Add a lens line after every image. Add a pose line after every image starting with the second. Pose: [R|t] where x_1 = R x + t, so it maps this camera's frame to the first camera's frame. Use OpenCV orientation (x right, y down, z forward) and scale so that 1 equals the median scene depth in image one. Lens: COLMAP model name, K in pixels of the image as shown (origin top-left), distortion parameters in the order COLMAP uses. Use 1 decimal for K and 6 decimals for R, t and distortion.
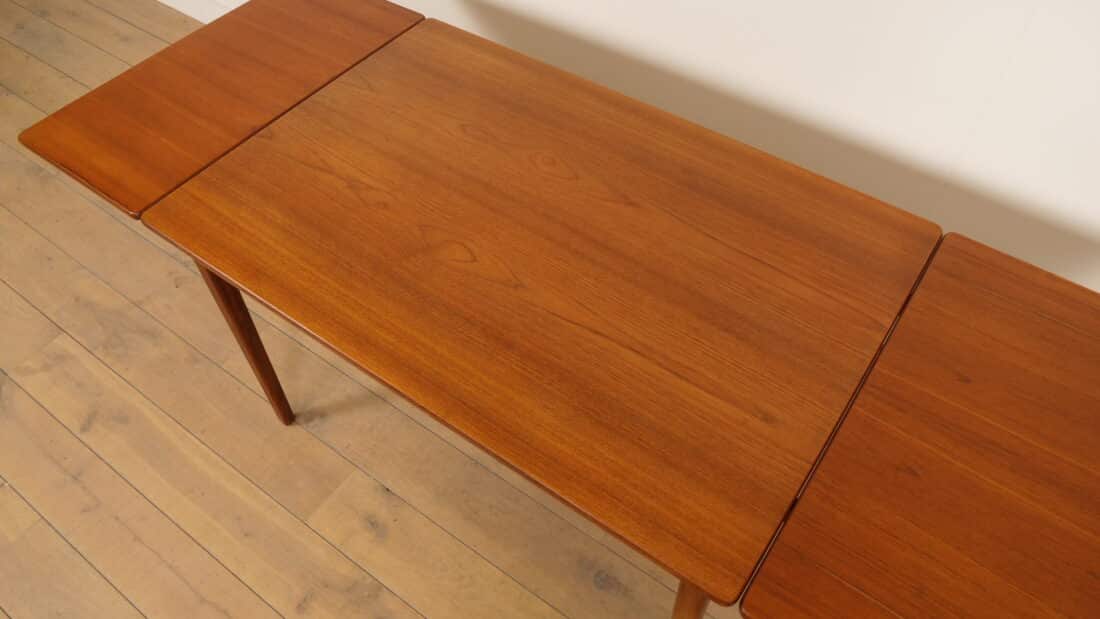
lens RADIAL K [[789.5, 0, 550.0], [0, 789.5, 309.5], [0, 0, 1]] dist [-0.041854, 0.003995]
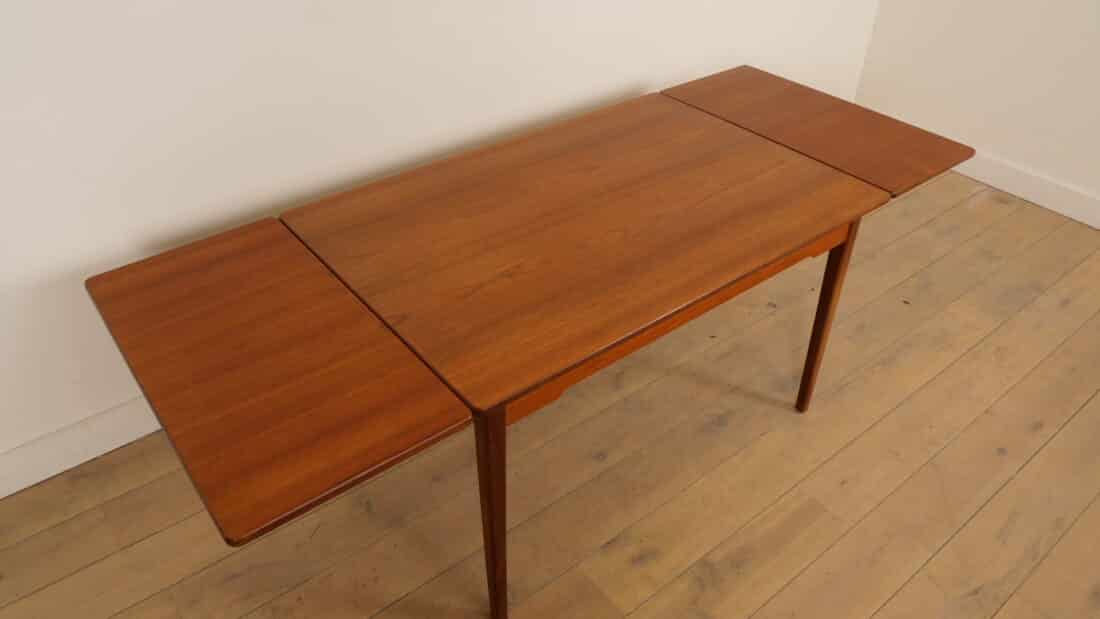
lens RADIAL K [[789.5, 0, 550.0], [0, 789.5, 309.5], [0, 0, 1]] dist [-0.041854, 0.003995]
pose [[0.274638, -0.565663, 0.777560, -1.042930], [0.740328, 0.640416, 0.204406, -0.289451], [-0.613587, 0.519511, 0.594659, 0.322111]]
